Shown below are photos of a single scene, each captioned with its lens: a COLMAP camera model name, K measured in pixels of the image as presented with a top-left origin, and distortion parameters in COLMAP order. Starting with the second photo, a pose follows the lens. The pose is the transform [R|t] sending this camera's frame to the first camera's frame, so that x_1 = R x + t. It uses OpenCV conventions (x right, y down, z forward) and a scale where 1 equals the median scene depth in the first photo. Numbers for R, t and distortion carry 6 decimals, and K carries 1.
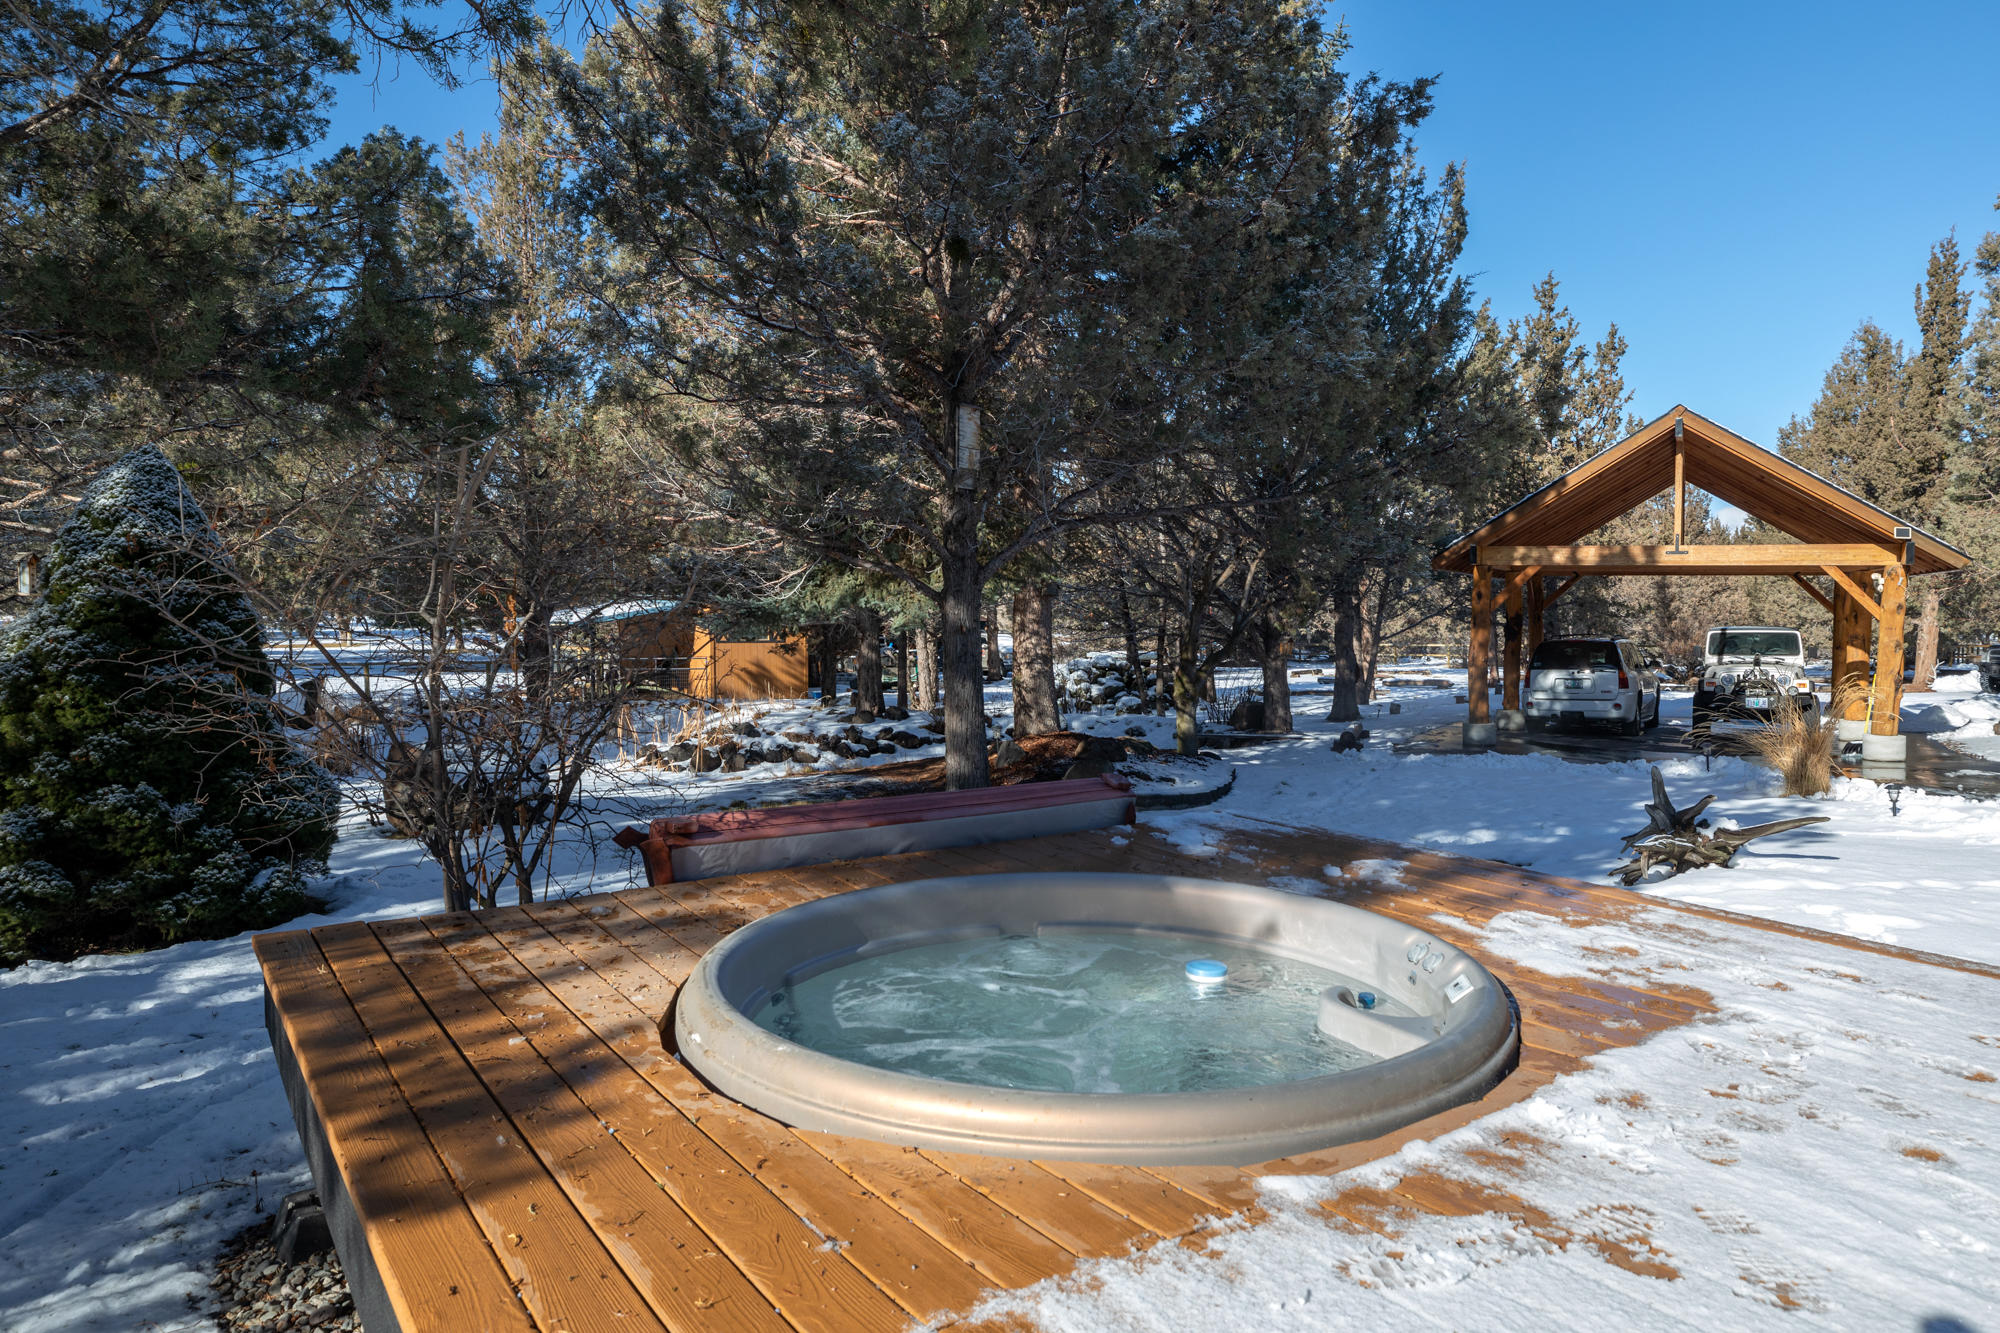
lens RADIAL K [[1276.3, 0, 1000.0], [0, 1276.3, 666.5], [0, 0, 1]] dist [-0.002978, -0.001819]
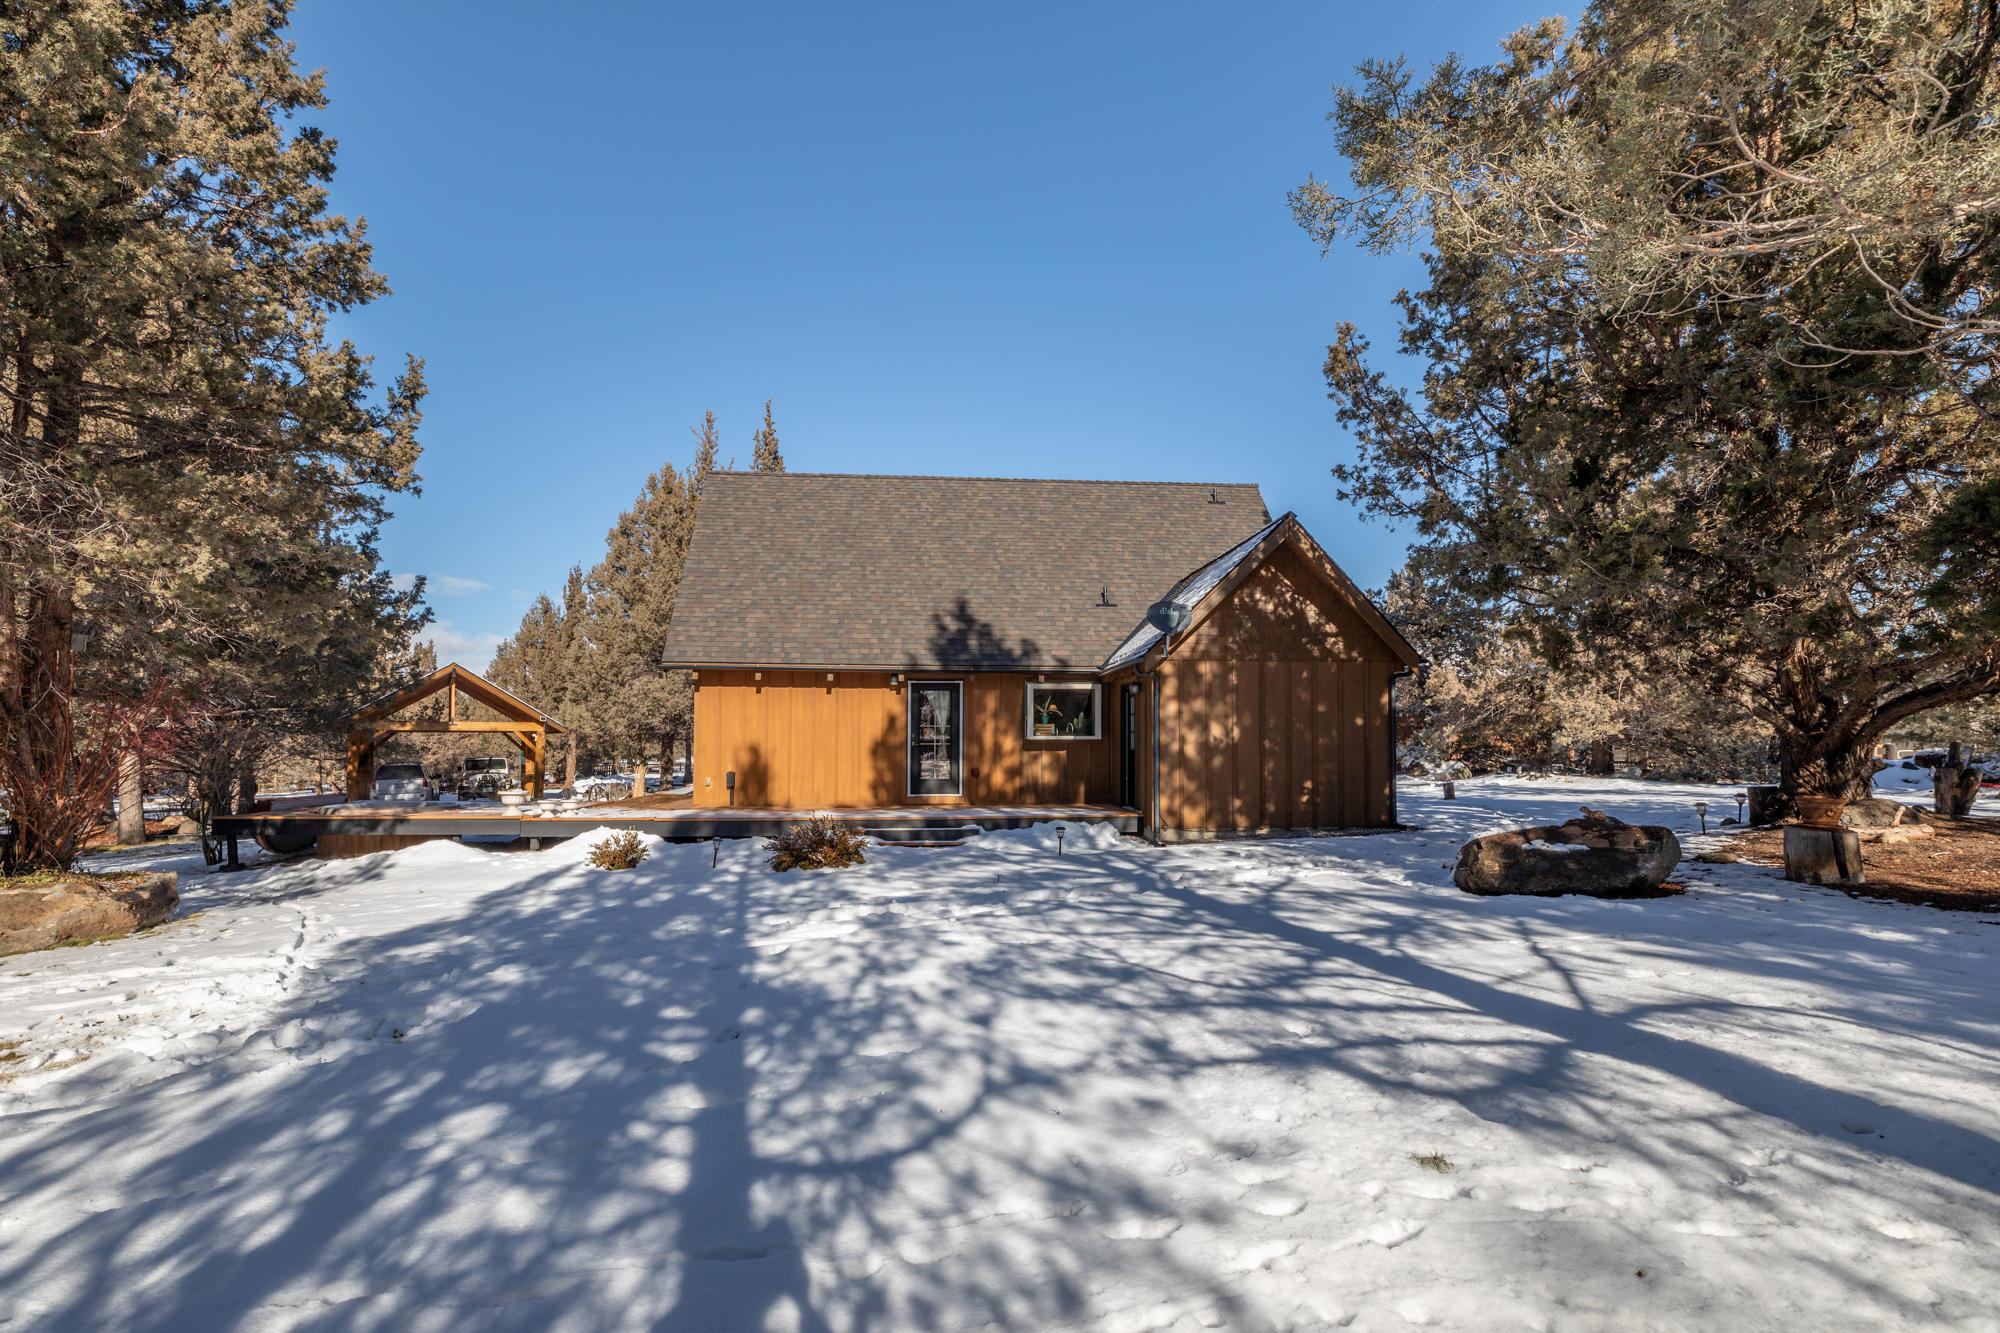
lens RADIAL K [[913.7, 0, 1000.0], [0, 913.7, 666.5], [0, 0, 1]] dist [-0.020336, 0.006321]
pose [[0.497734, 0.050108, 0.865881, -0.368403], [0.065417, 0.993317, -0.095086, 0.021998], [-0.864860, 0.103970, 0.491129, -0.610576]]
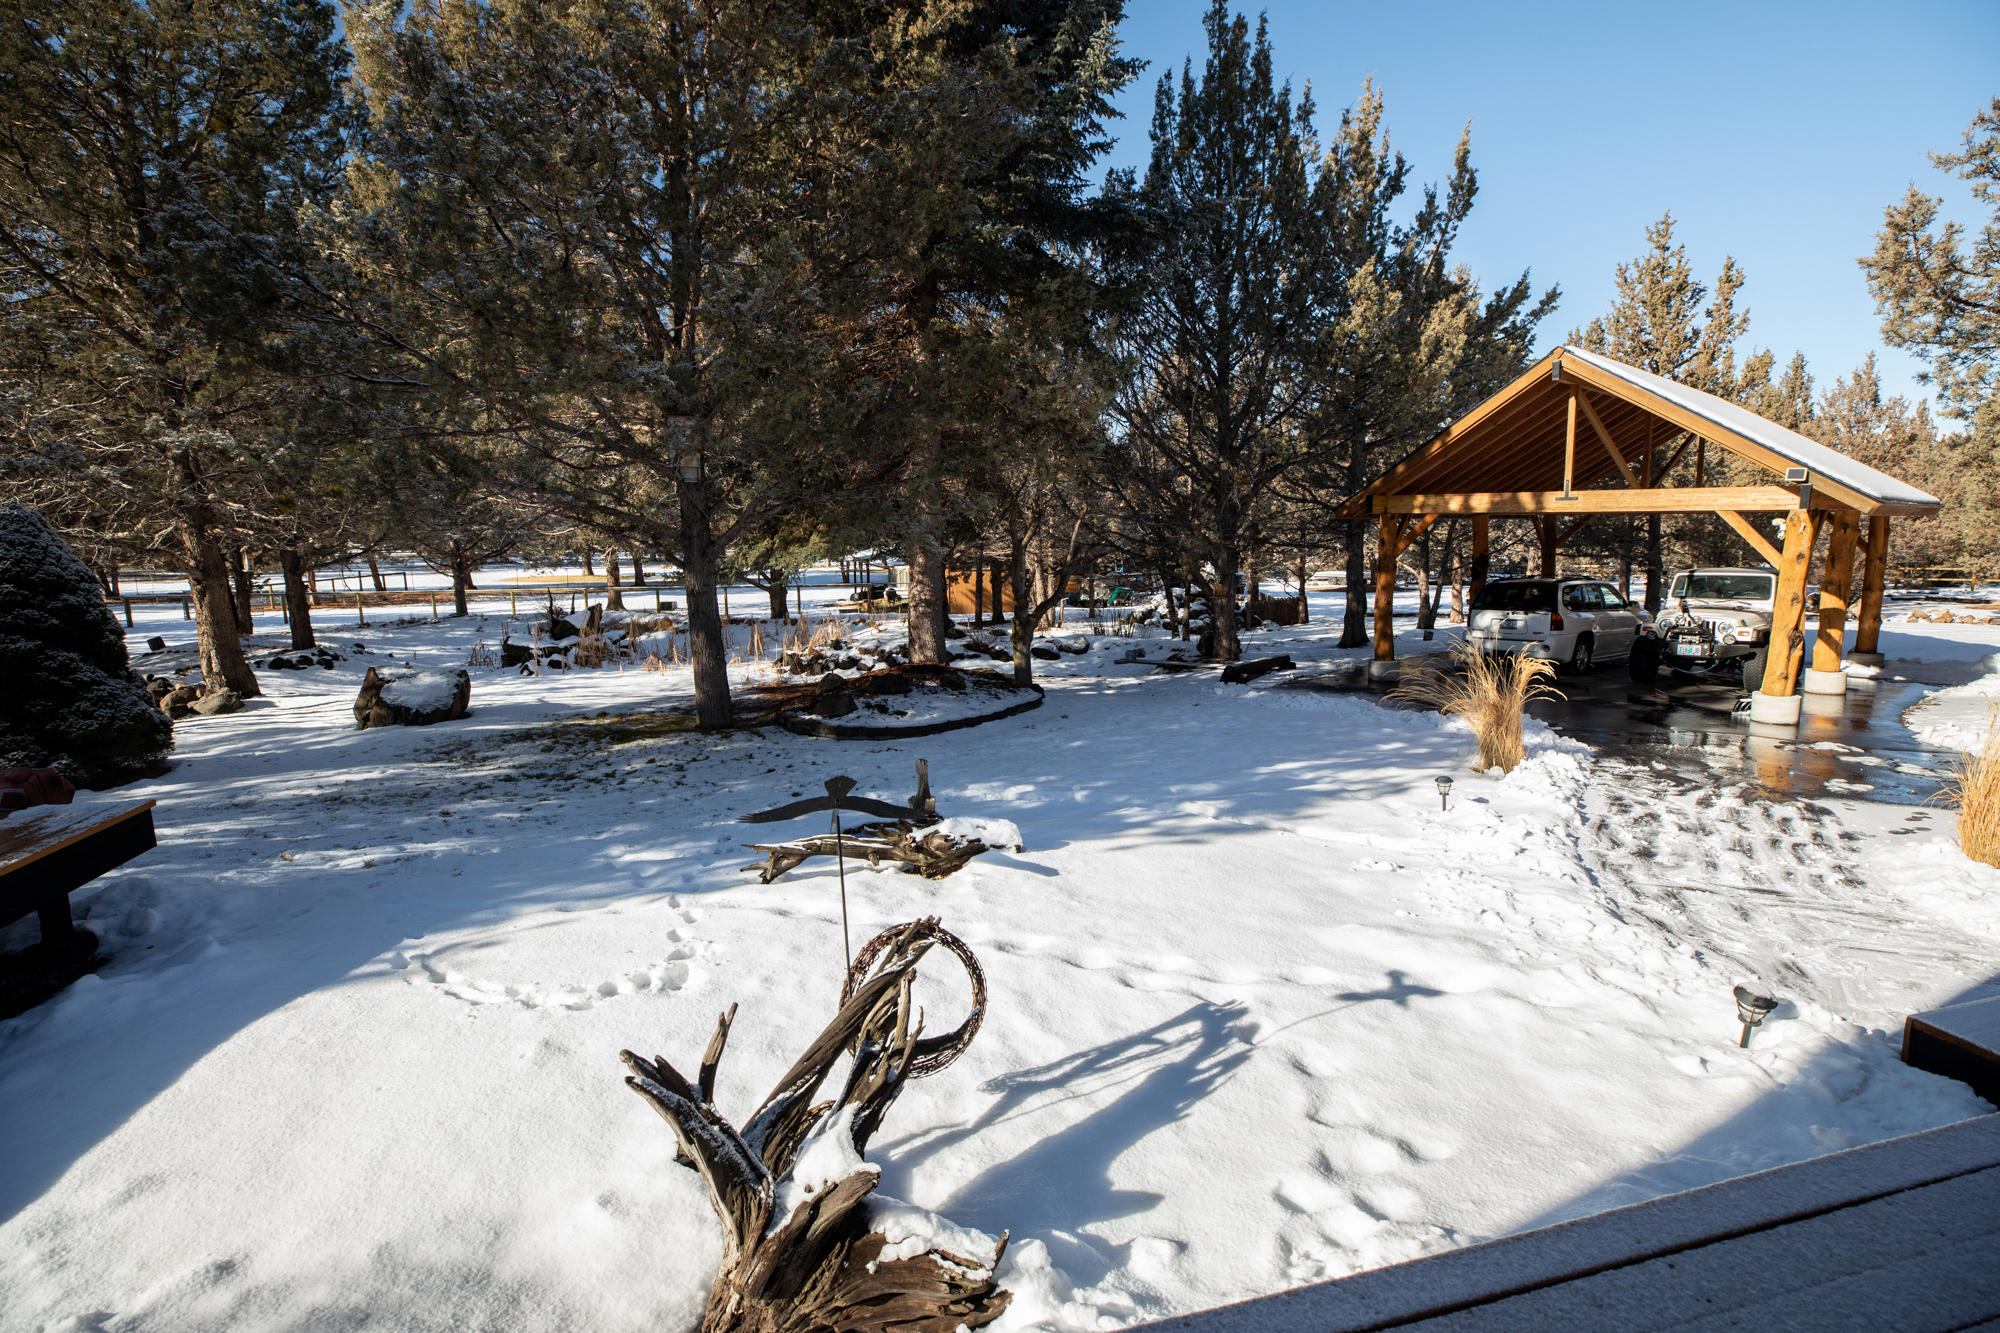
lens RADIAL K [[913.7, 0, 1000.0], [0, 913.7, 666.5], [0, 0, 1]] dist [-0.020336, 0.006321]
pose [[0.930600, 0.038345, -0.364023, 0.355785], [-0.002039, 0.995025, 0.099601, -0.026971], [0.366031, -0.091947, 0.926049, 0.163642]]
